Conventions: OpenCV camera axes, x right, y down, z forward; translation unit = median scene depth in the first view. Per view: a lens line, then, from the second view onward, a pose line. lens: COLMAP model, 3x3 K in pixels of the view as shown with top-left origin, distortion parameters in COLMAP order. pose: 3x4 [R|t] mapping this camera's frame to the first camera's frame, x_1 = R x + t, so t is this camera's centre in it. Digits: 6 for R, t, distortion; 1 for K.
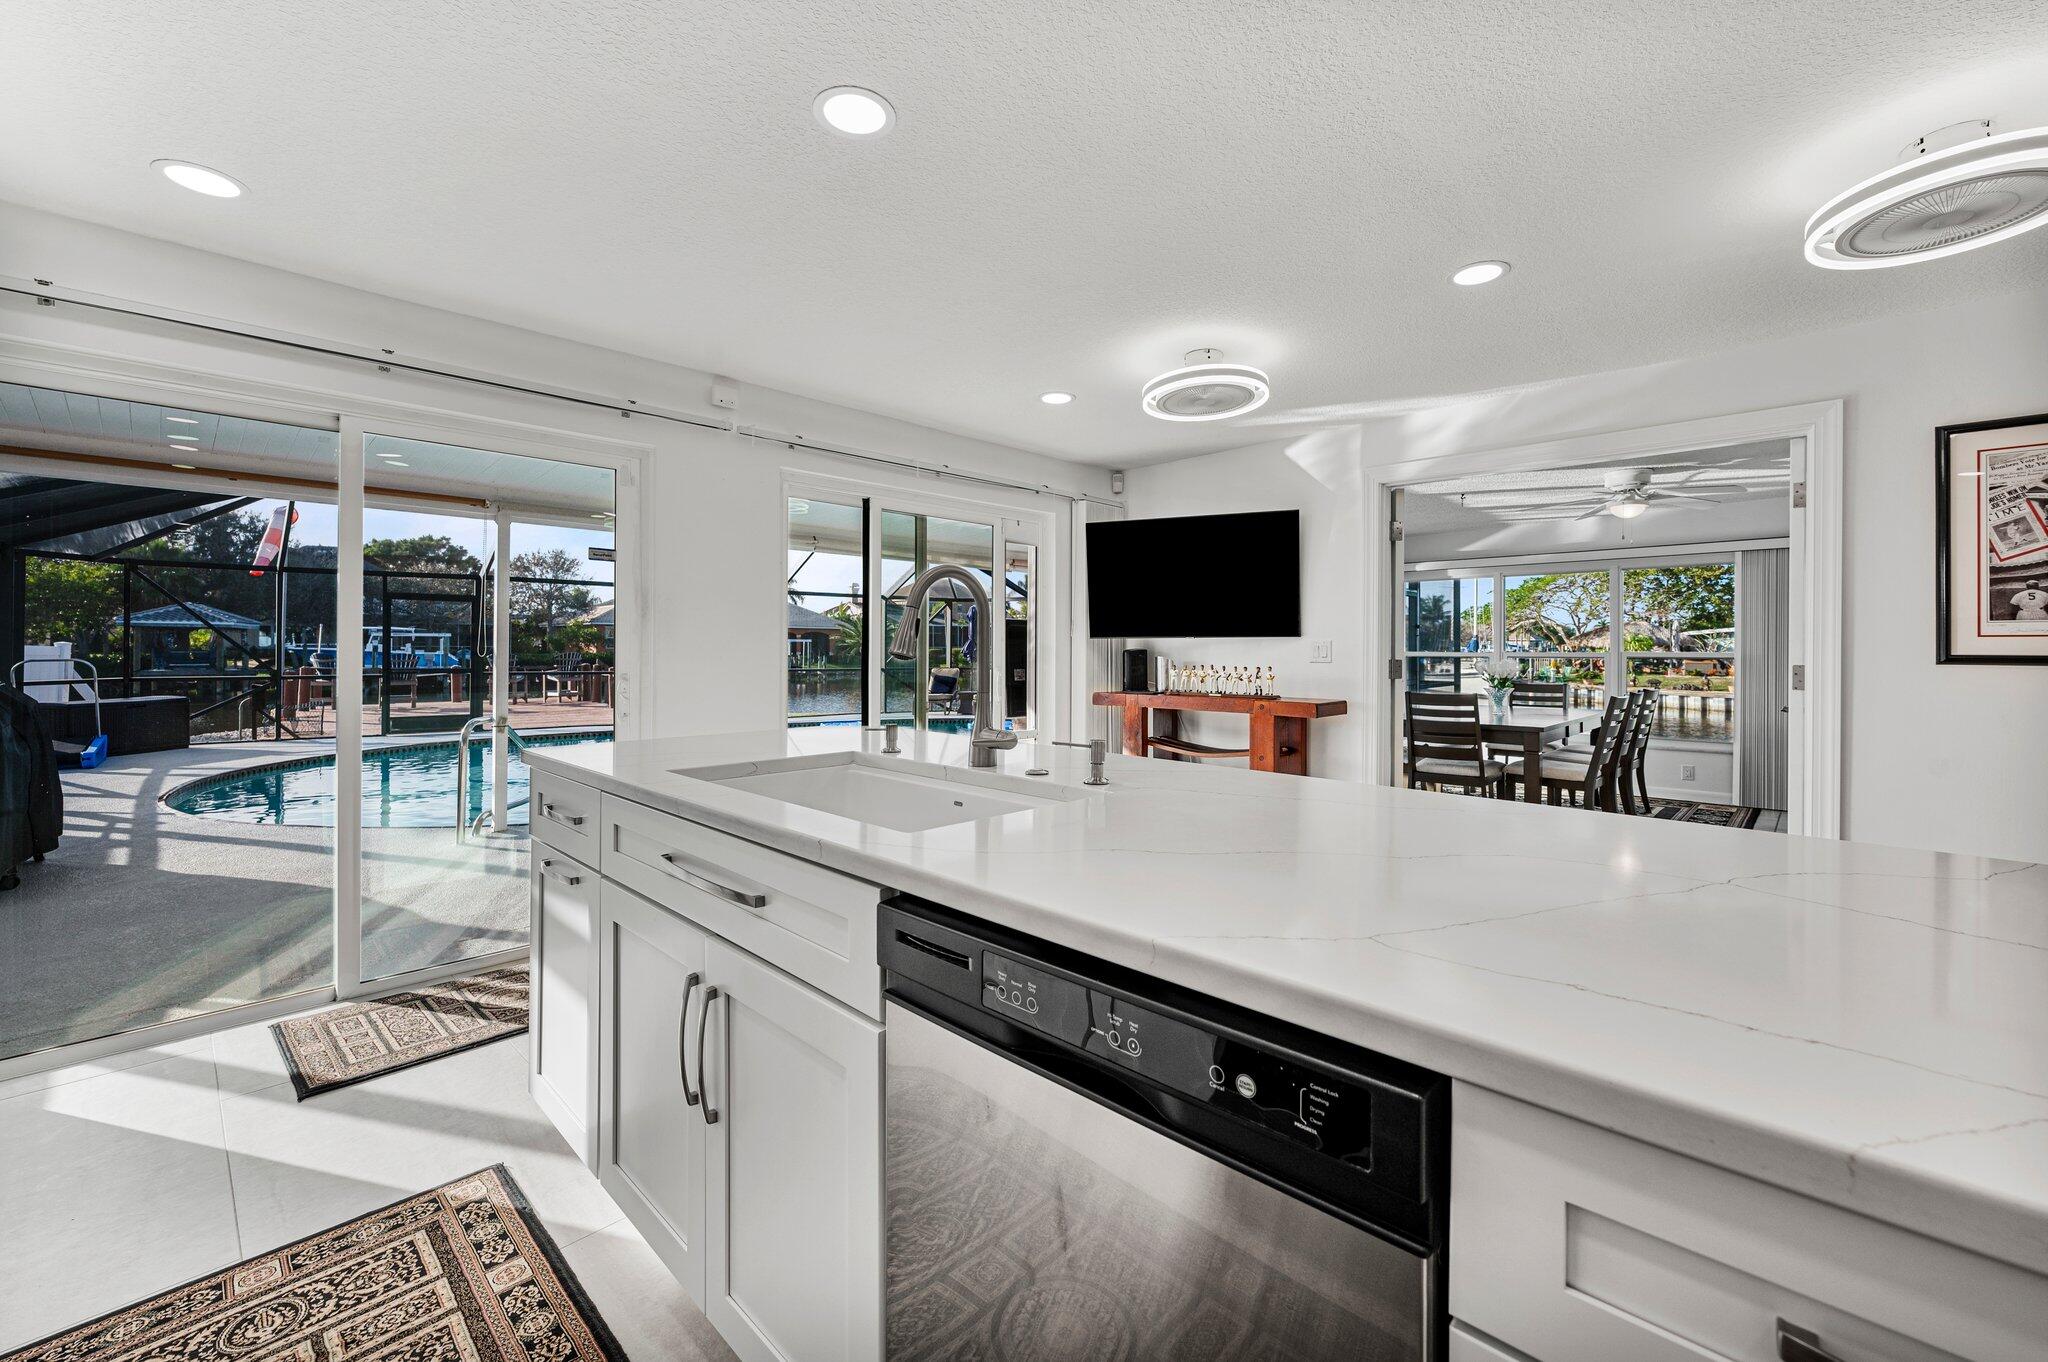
lens RADIAL K [[836.4, 0, 1032.9], [0, 836.4, 643.9], [0, 0, 1]] dist [0.000617, -0.000148]
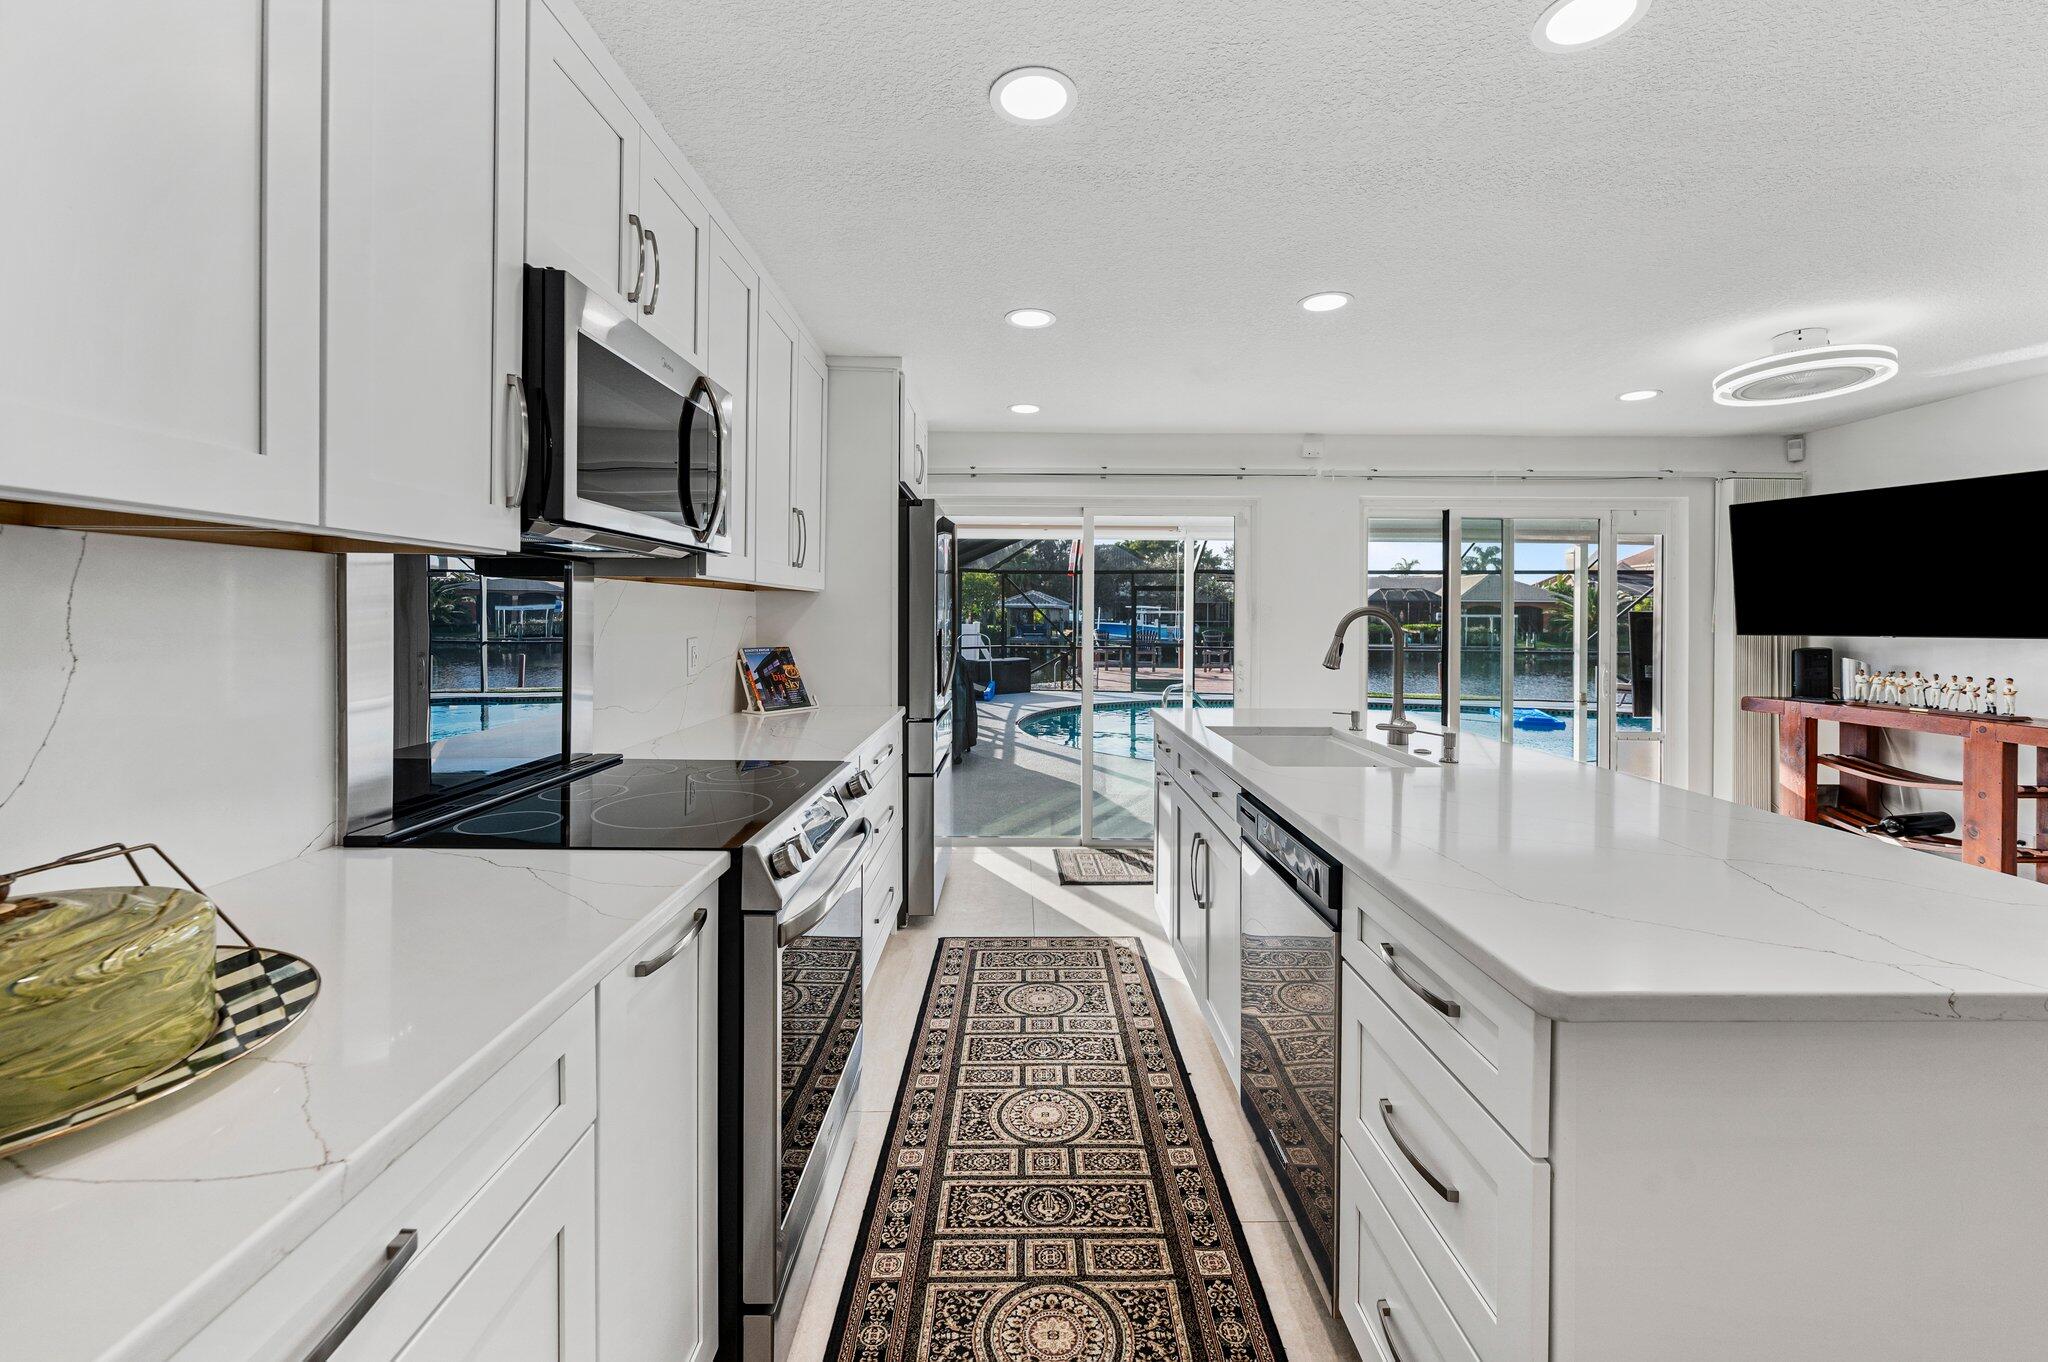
lens RADIAL K [[836.4, 0, 1022.1], [0, 836.4, 622.4], [0, 0, 1]] dist [0.000617, -0.000148]
pose [[0.693798, 0.003446, -0.720162, 0.183750], [0.000494, 0.999986, 0.005261, -0.025299], [0.720170, -0.004006, 0.693786, -0.162312]]
